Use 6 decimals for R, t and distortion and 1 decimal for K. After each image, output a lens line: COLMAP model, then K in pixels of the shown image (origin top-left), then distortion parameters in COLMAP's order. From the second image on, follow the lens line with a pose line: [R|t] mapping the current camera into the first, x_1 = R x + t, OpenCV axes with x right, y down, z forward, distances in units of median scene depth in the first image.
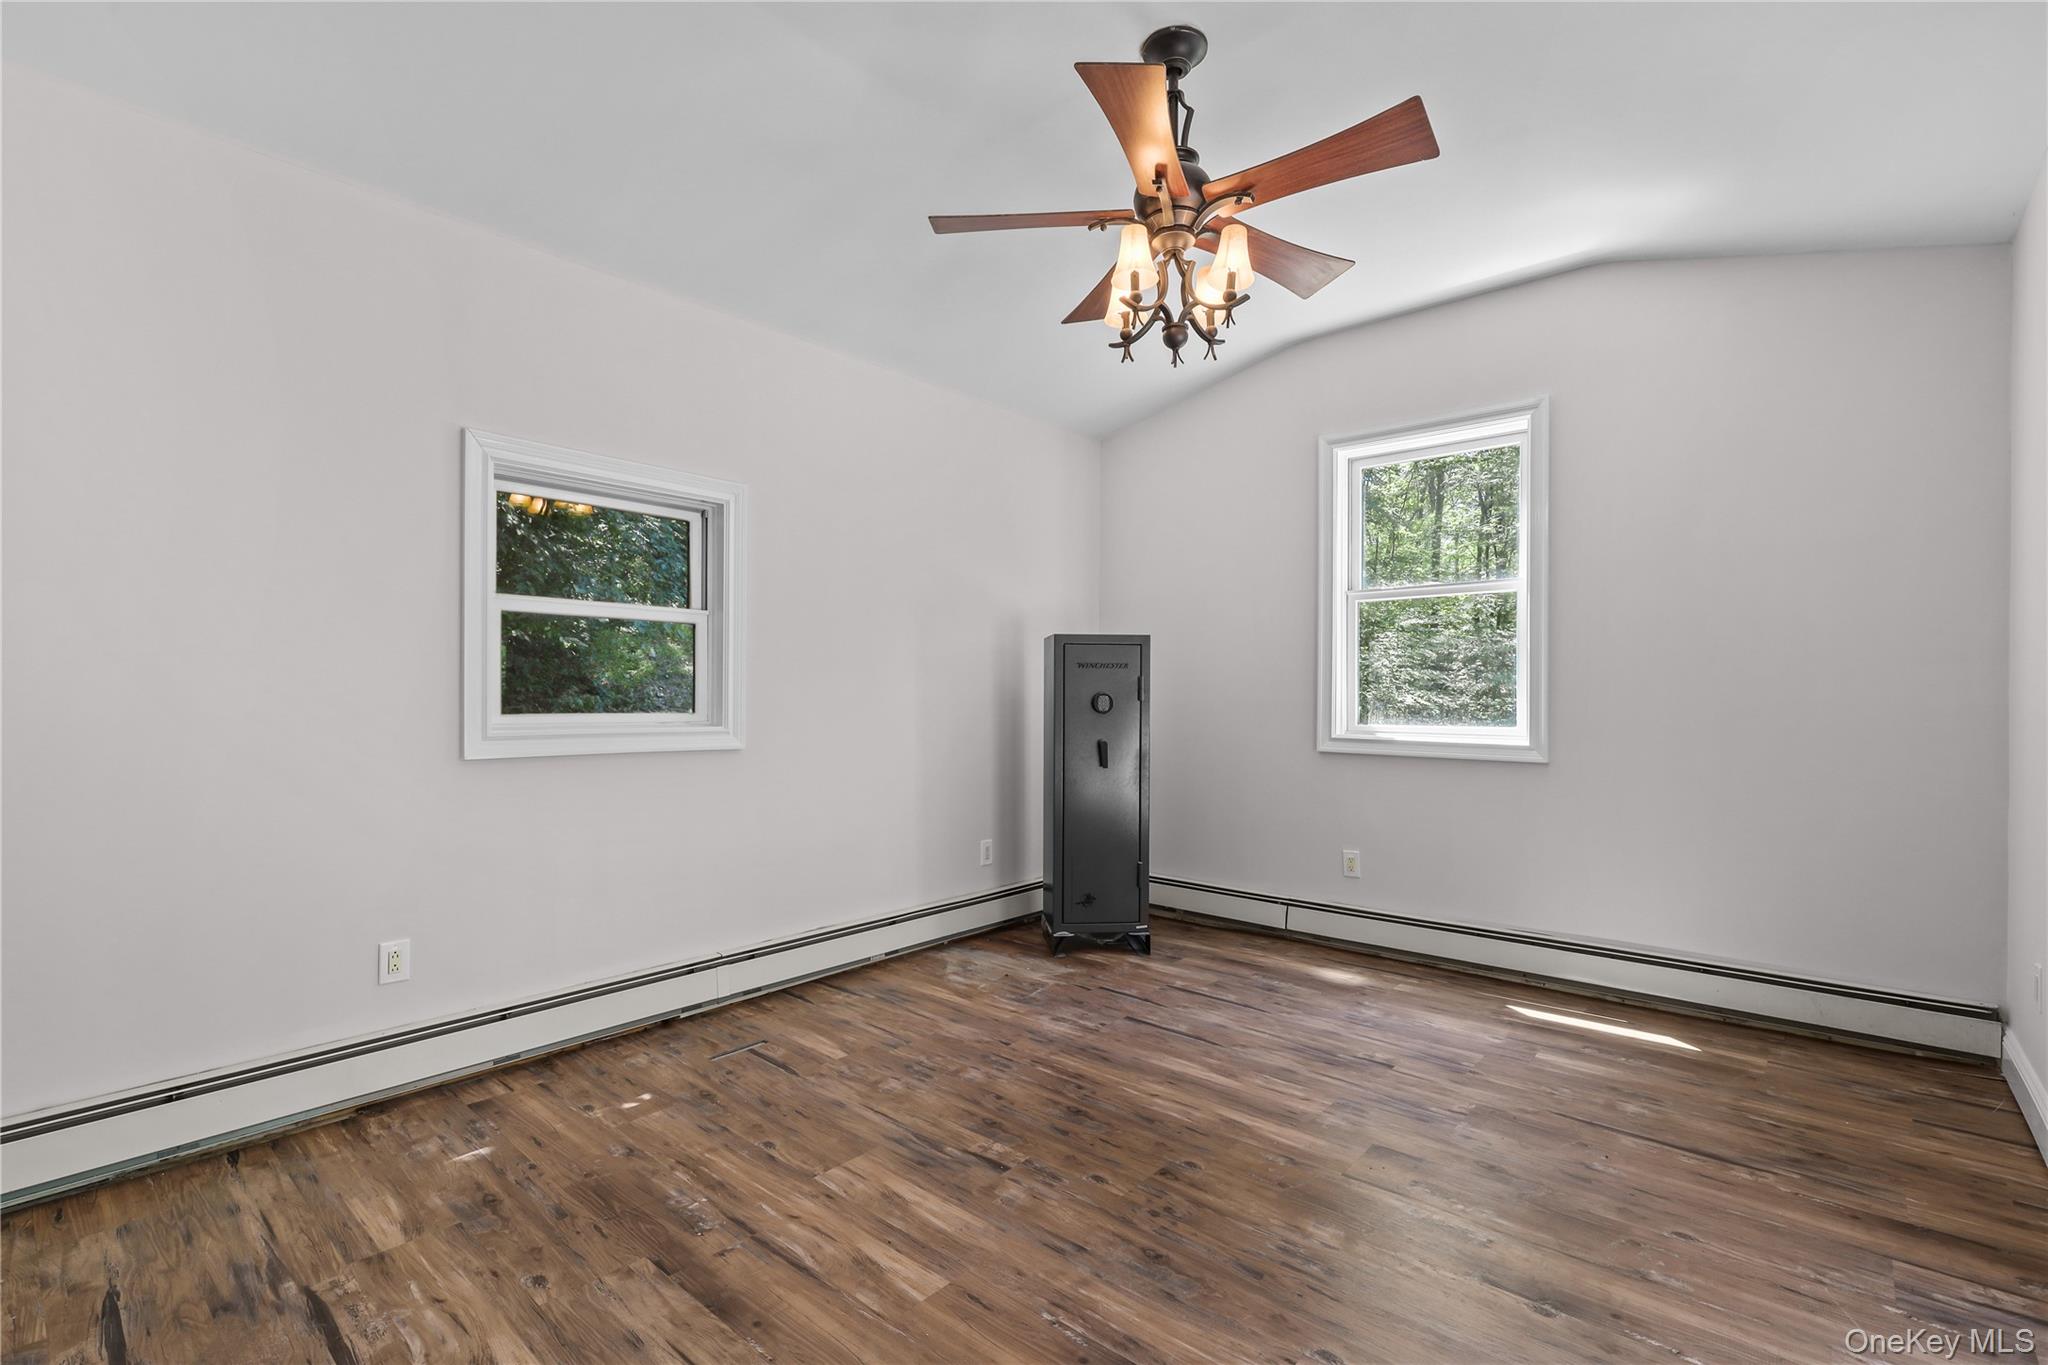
lens RADIAL K [[933.8, 0, 1026.8], [0, 933.8, 692.2], [0, 0, 1]] dist [0.001867, -0.000104]
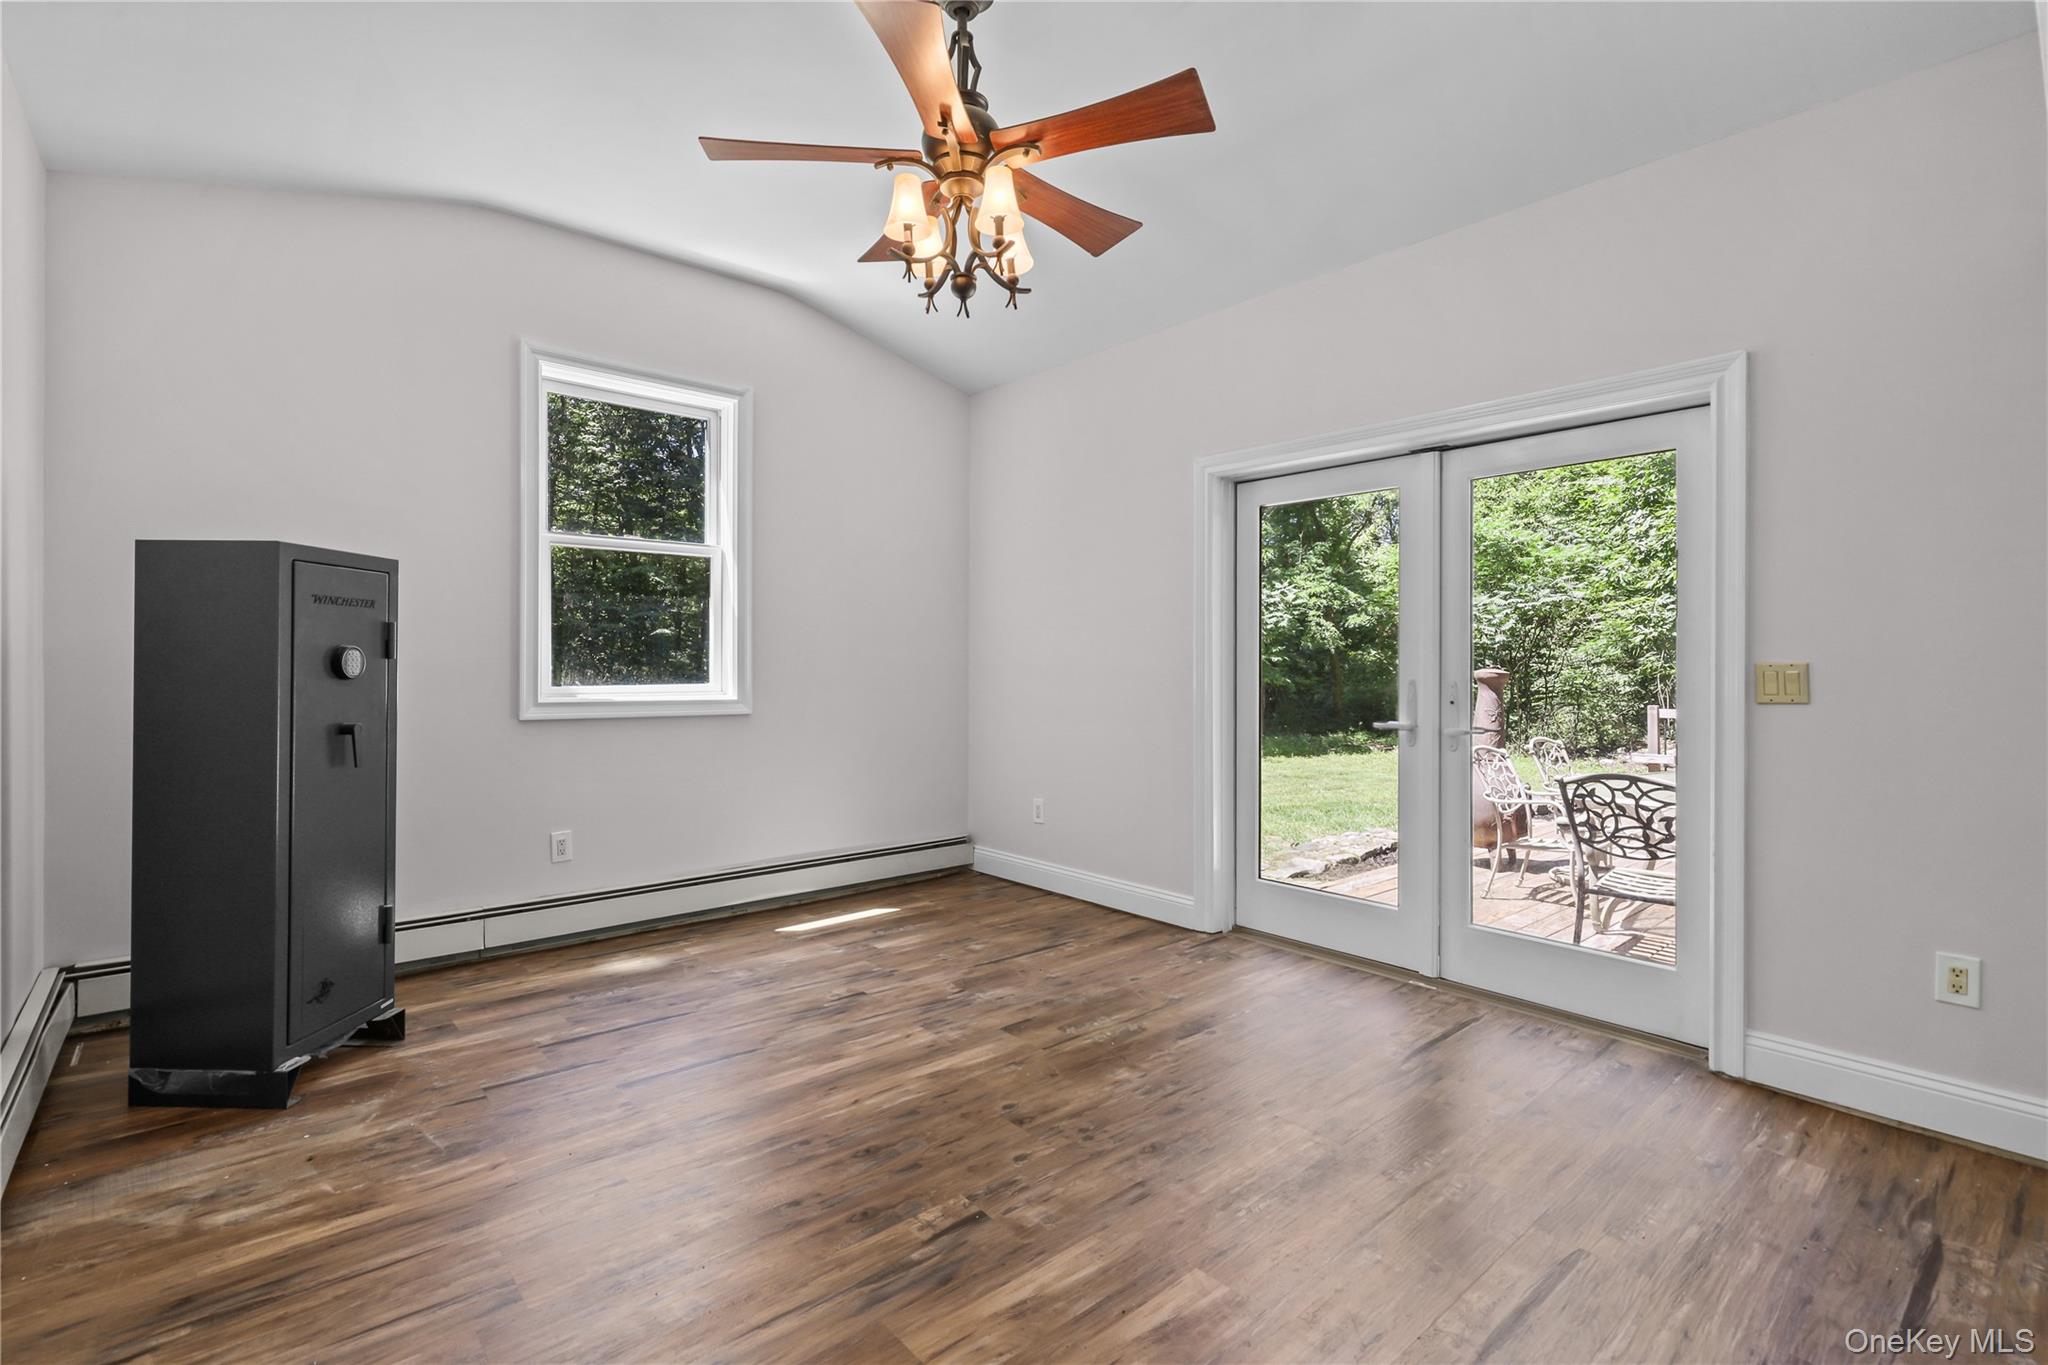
lens RADIAL K [[933.8, 0, 1026.8], [0, 933.8, 669.5], [0, 0, 1]] dist [0.001867, -0.000104]
pose [[0.131583, -0.011990, 0.991233, -0.562392], [-0.008462, 0.999877, 0.013218, 0.004604], [-0.991269, -0.010127, 0.131465, 0.566590]]
